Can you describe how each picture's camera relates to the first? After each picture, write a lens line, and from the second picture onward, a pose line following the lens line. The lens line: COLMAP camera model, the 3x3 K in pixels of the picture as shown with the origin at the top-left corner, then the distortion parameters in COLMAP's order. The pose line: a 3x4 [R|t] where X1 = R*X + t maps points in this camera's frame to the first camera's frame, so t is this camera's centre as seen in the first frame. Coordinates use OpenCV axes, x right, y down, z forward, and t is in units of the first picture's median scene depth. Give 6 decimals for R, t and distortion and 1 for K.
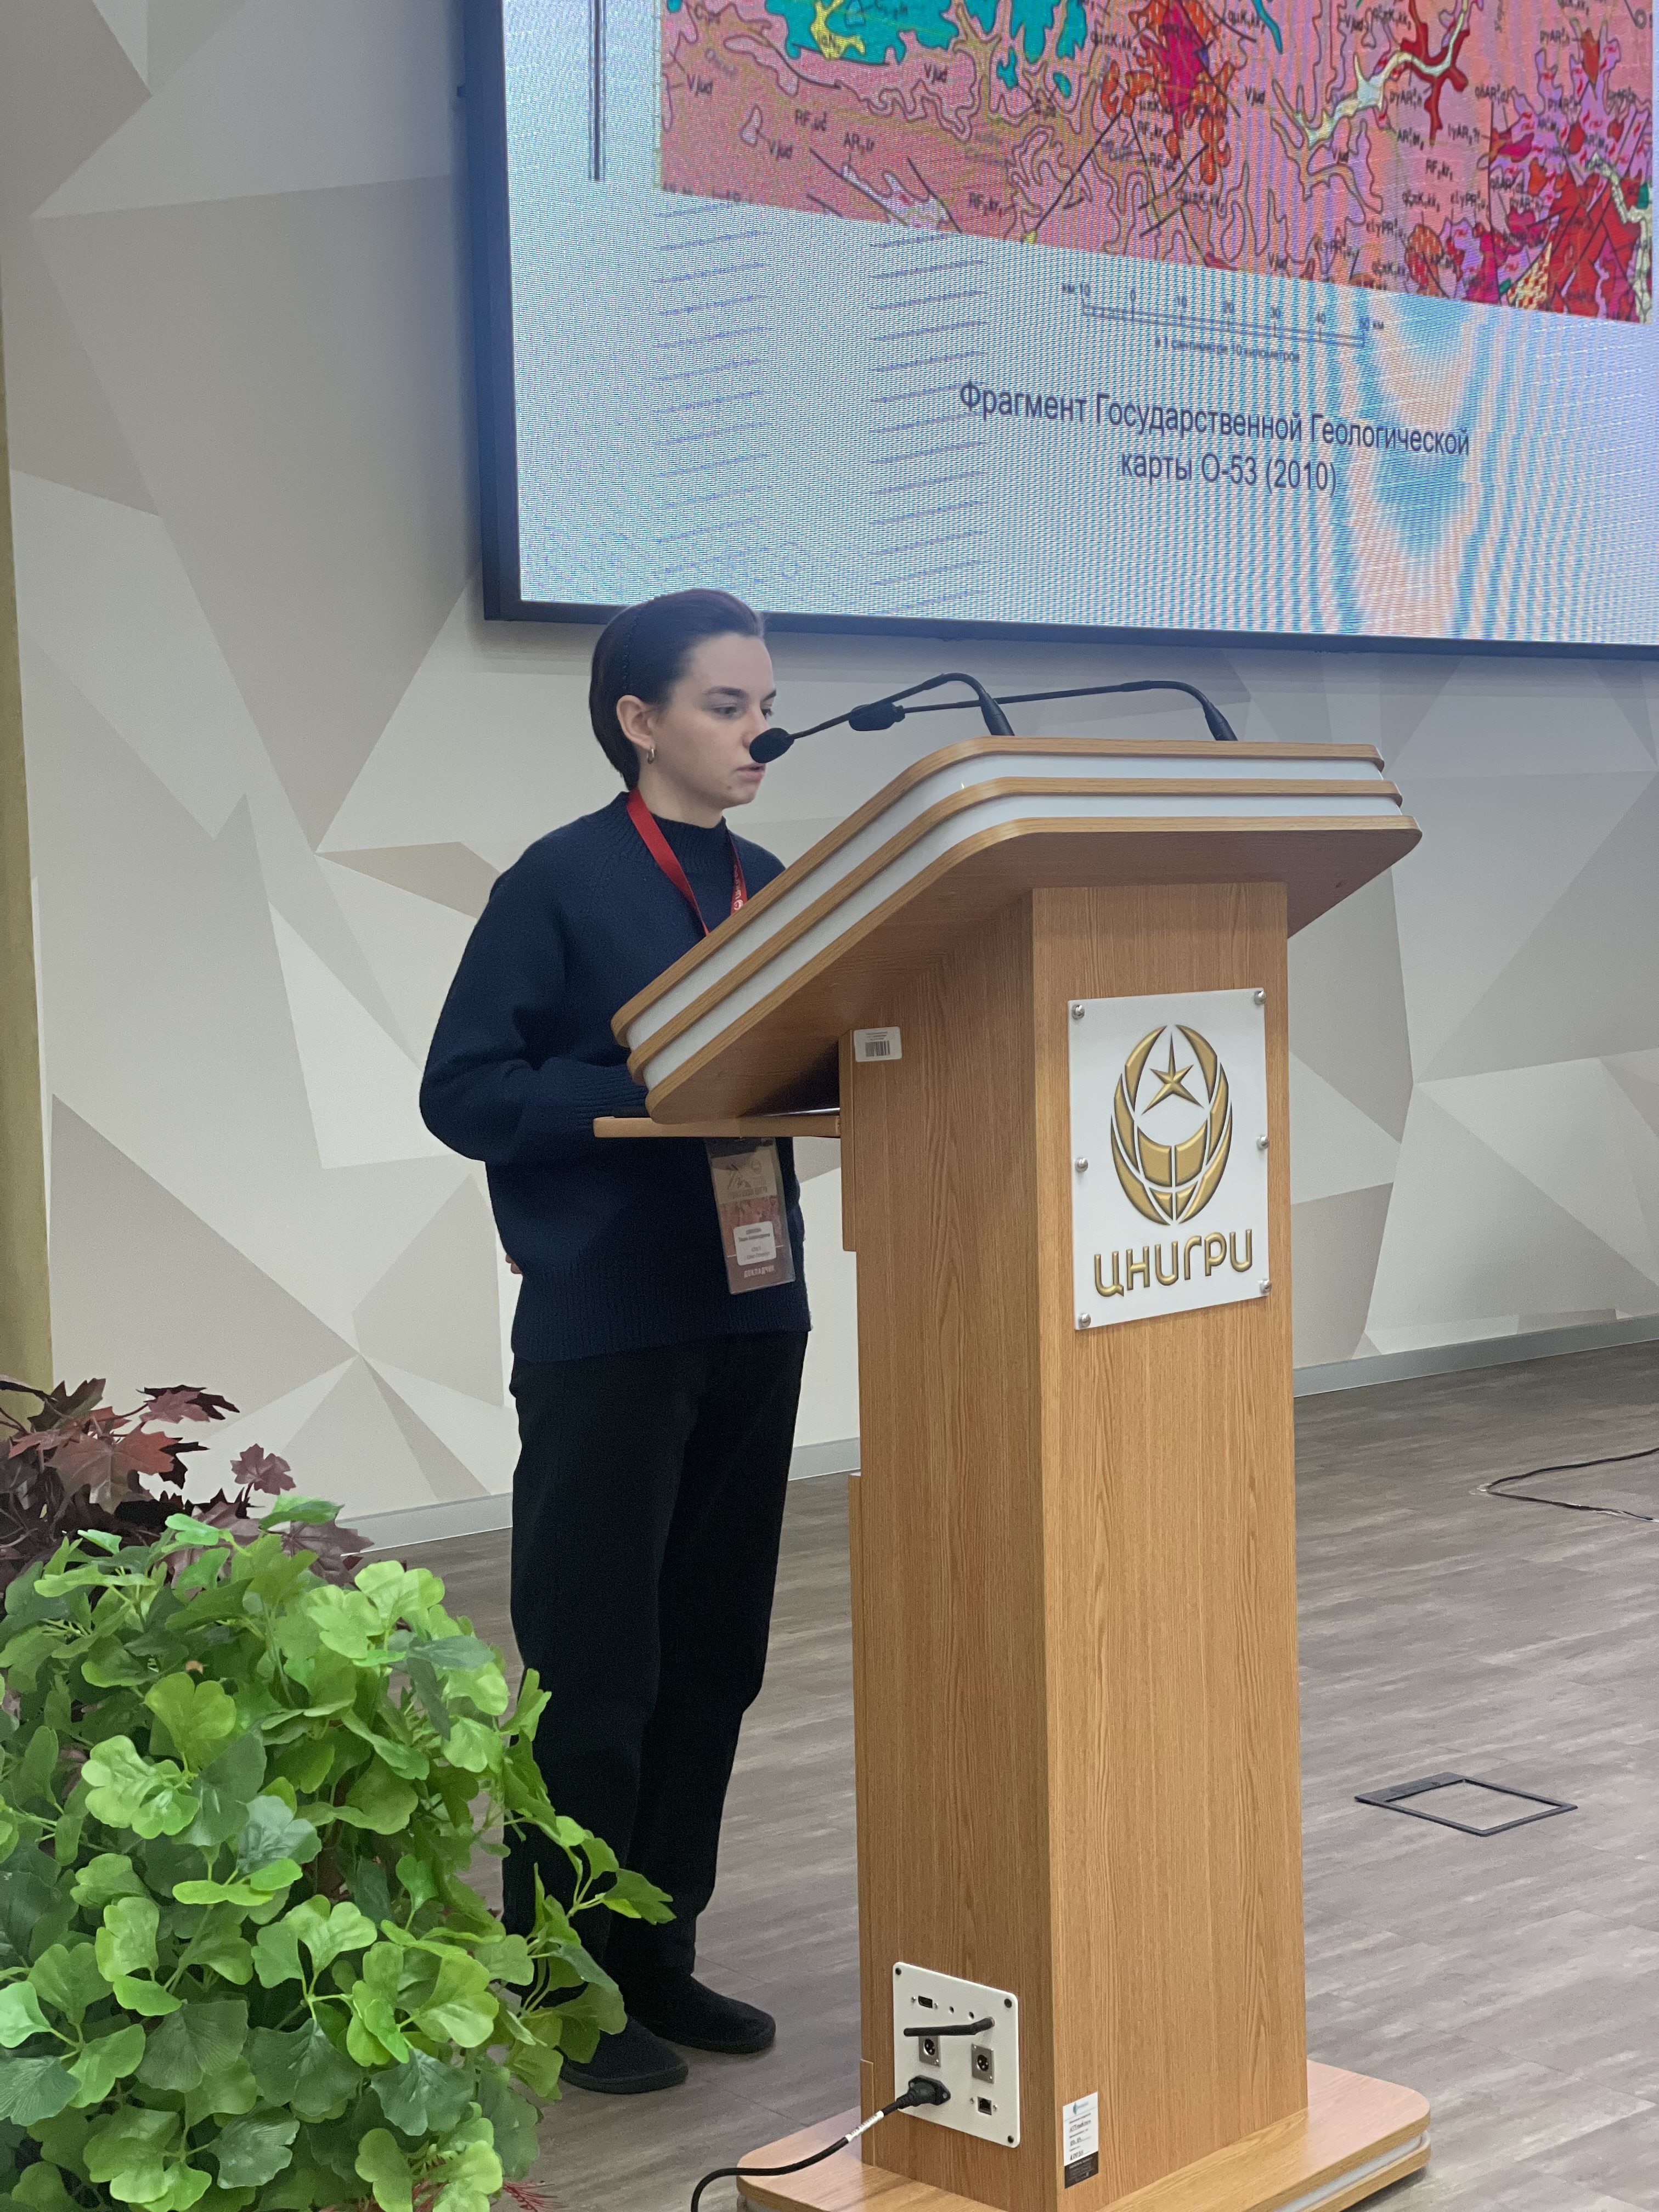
lens RADIAL K [[3203.6, 0, 829.5], [0, 3203.6, 1106.0], [0, 0, 1]] dist [0.124546, -0.021216]
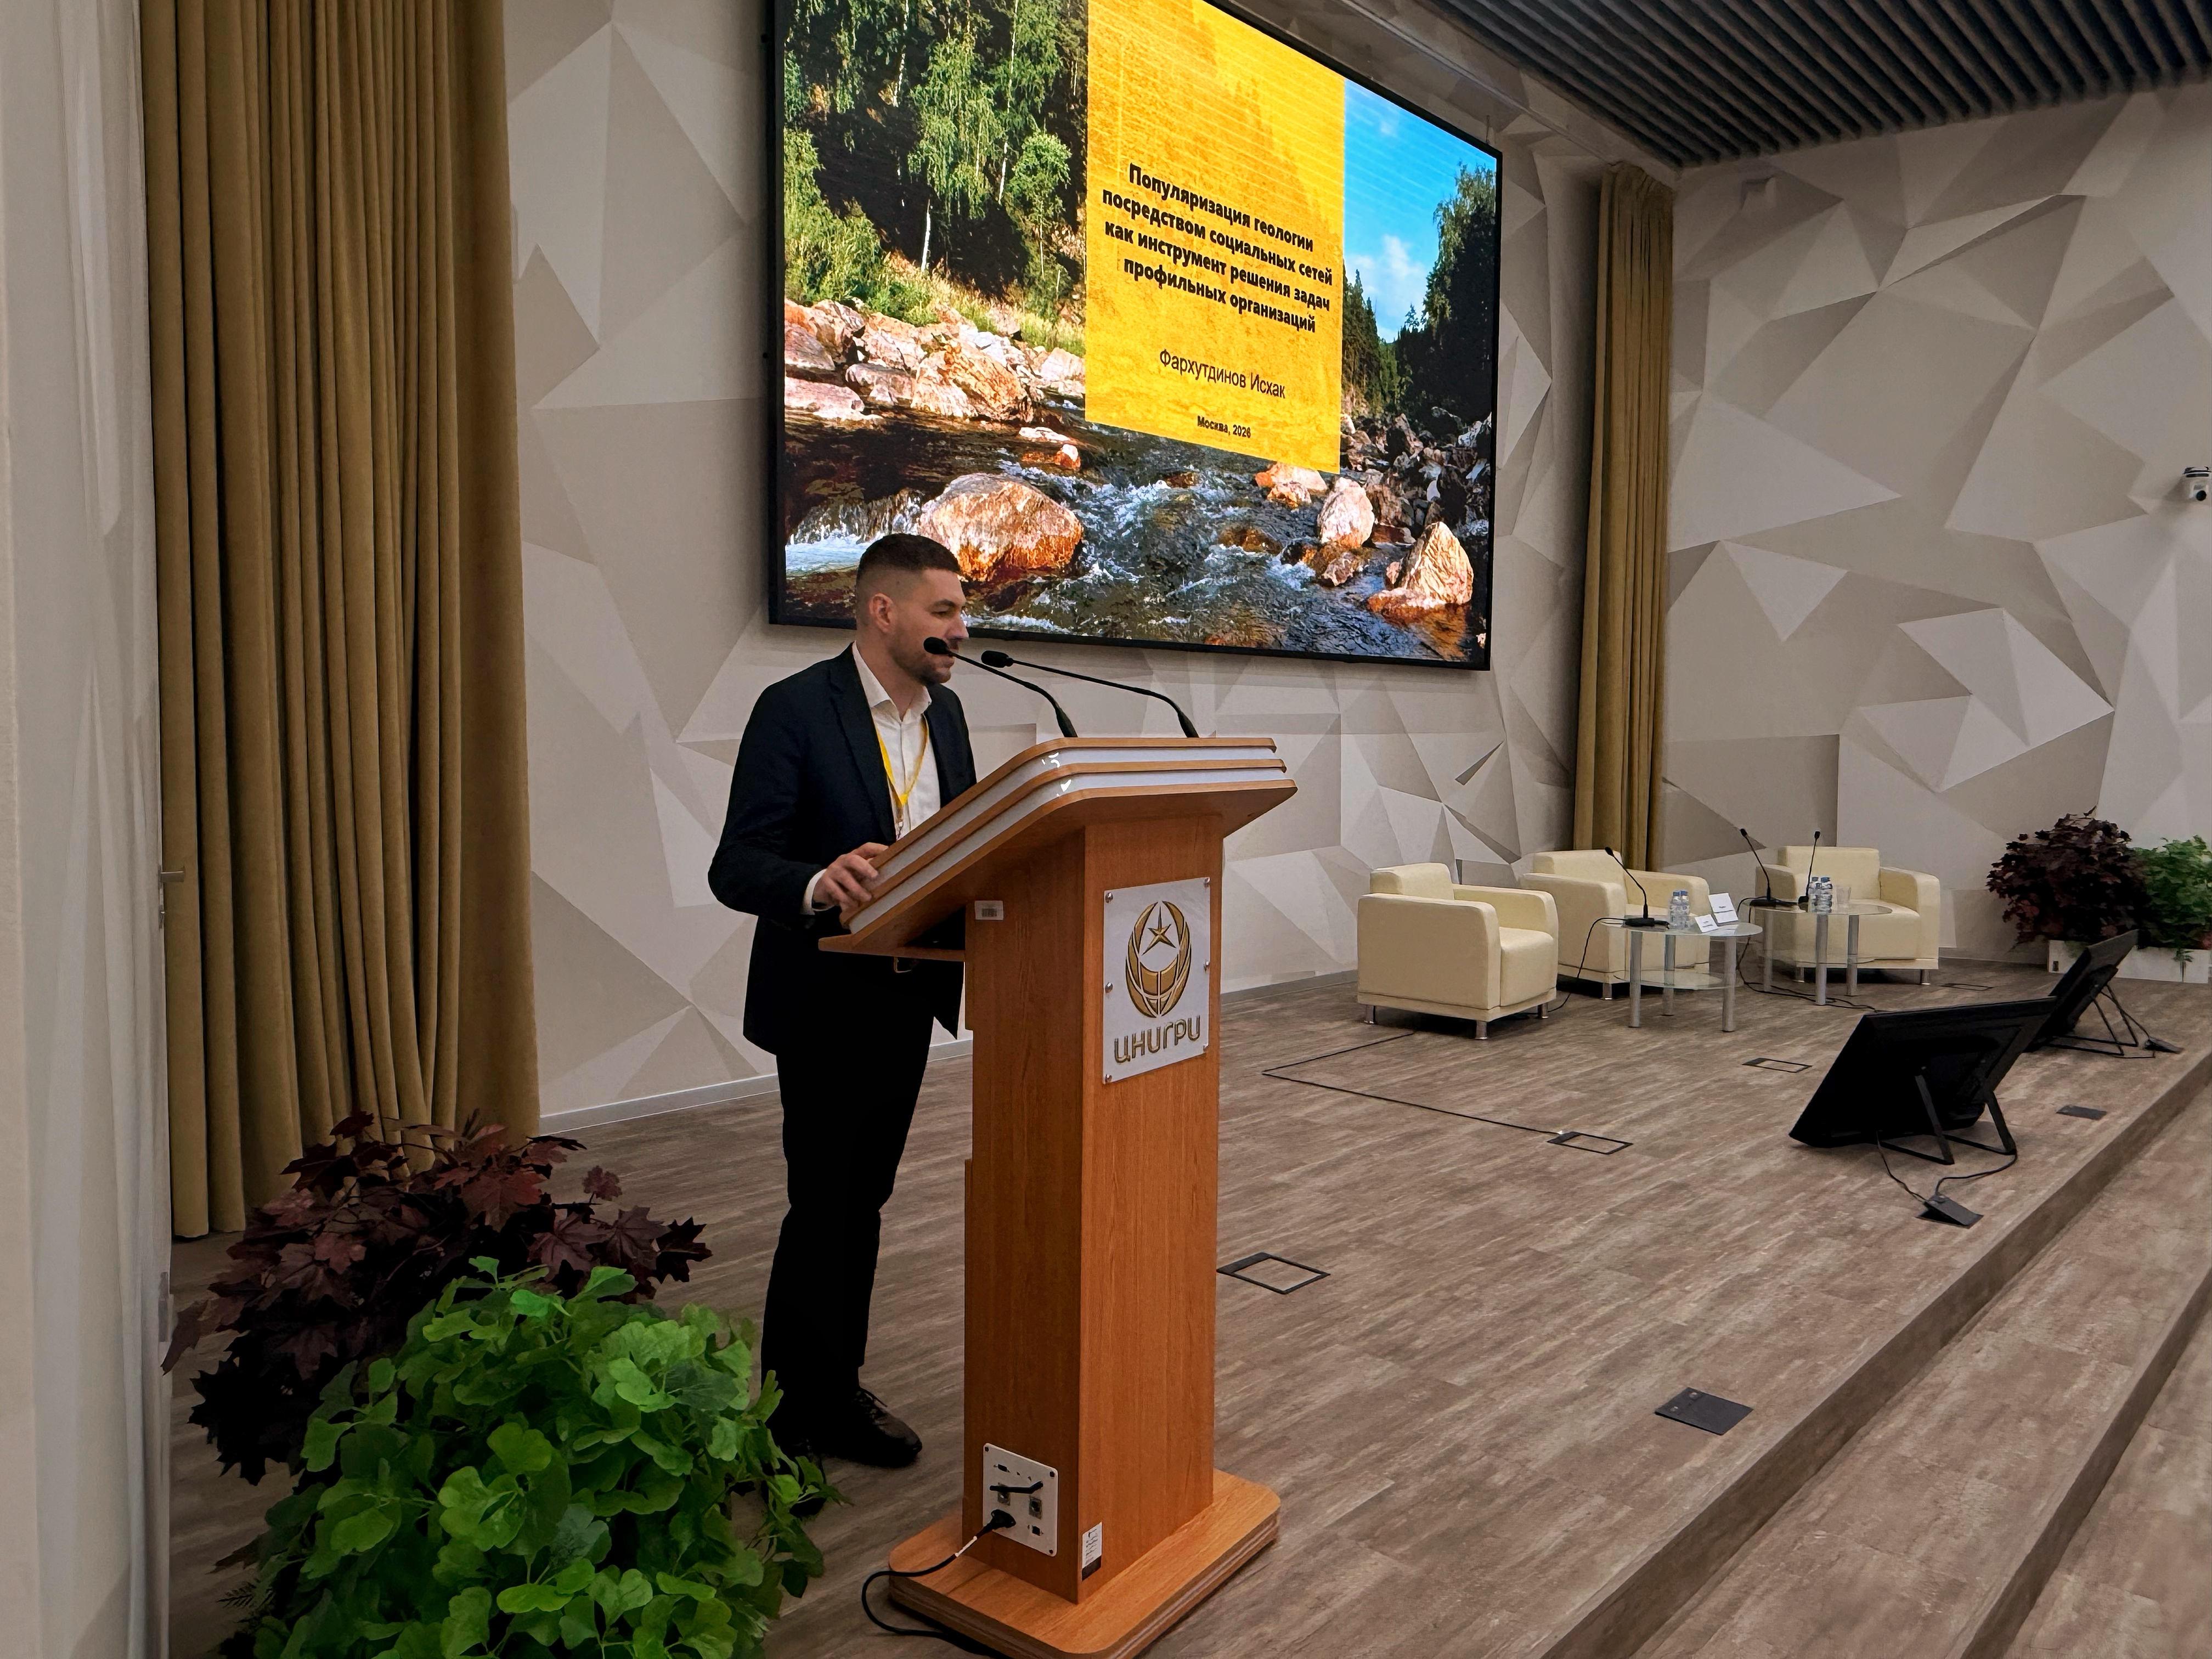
lens RADIAL K [[1437.8, 0, 1060.8], [0, 1437.8, 827.1], [0, 0, 1]] dist [0.021104, 0.001042]
pose [[0.995552, 0.023773, 0.091169, -0.017530], [-0.023714, 0.999717, -0.001737, -0.061991], [-0.091185, -0.000433, 0.995834, 0.235990]]
